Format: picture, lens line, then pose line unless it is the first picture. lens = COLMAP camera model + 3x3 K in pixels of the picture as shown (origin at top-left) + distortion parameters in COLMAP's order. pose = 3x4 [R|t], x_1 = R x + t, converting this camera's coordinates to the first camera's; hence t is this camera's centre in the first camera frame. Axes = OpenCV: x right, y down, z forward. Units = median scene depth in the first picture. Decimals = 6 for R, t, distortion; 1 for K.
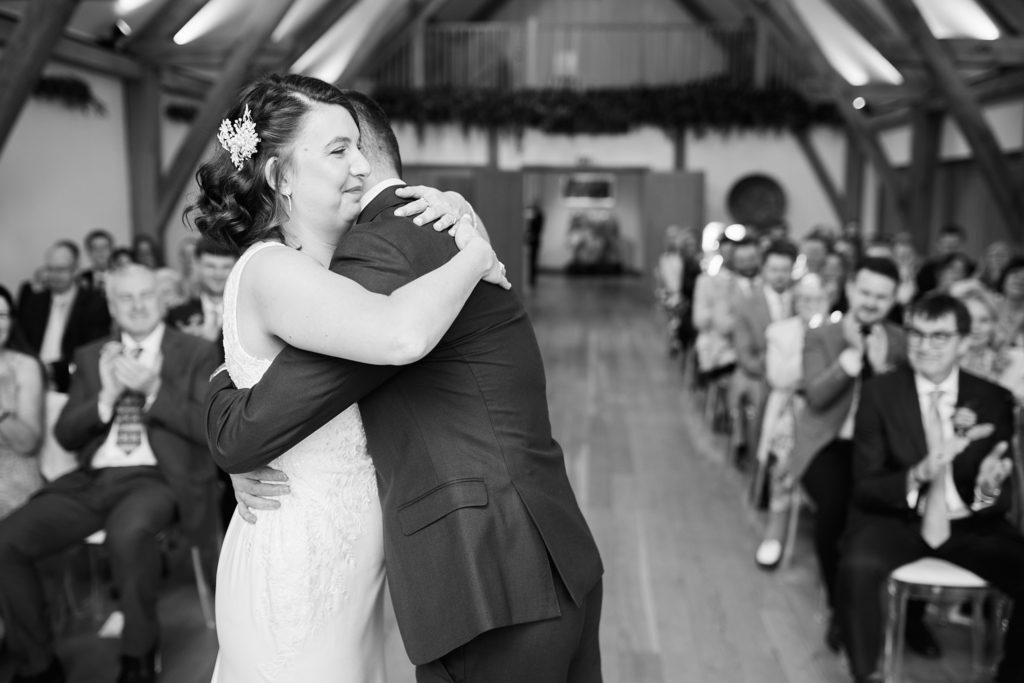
lens RADIAL K [[1034.4, 0, 481.8], [0, 1034.4, 339.1], [0, 0, 1]] dist [-0.007701, -0.004881]
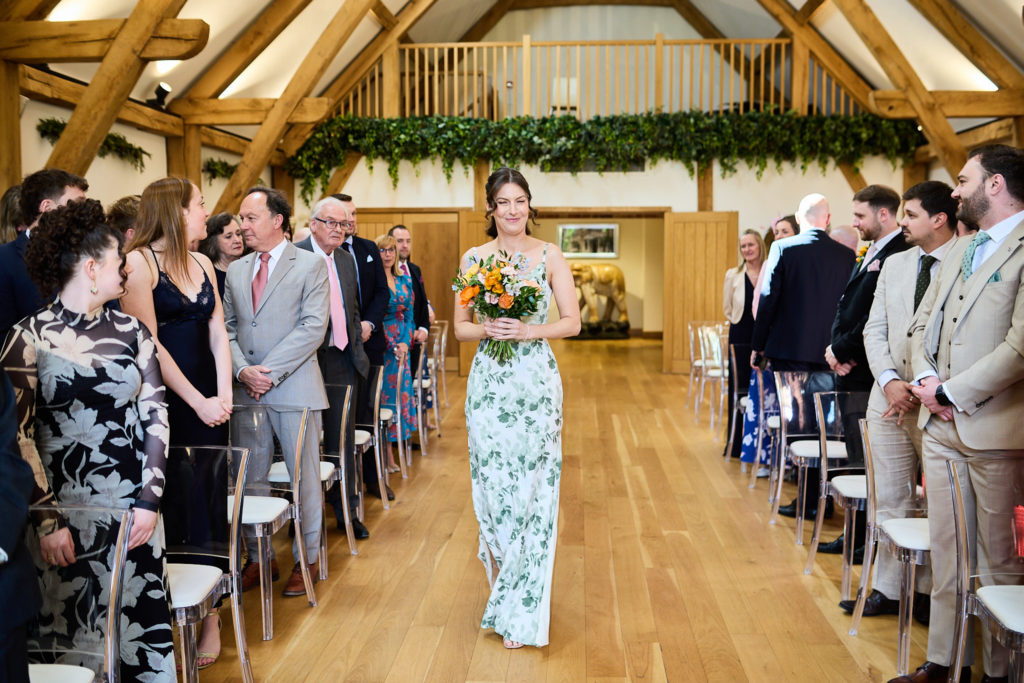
lens RADIAL K [[1032.7, 0, 513.1], [0, 1032.7, 342.0], [0, 0, 1]] dist [0.005188, 0.005879]
pose [[0.999132, -0.014448, 0.039069, 0.004614], [0.016557, 0.998393, -0.054198, -0.033079], [-0.038224, 0.054798, 0.997766, 0.394592]]
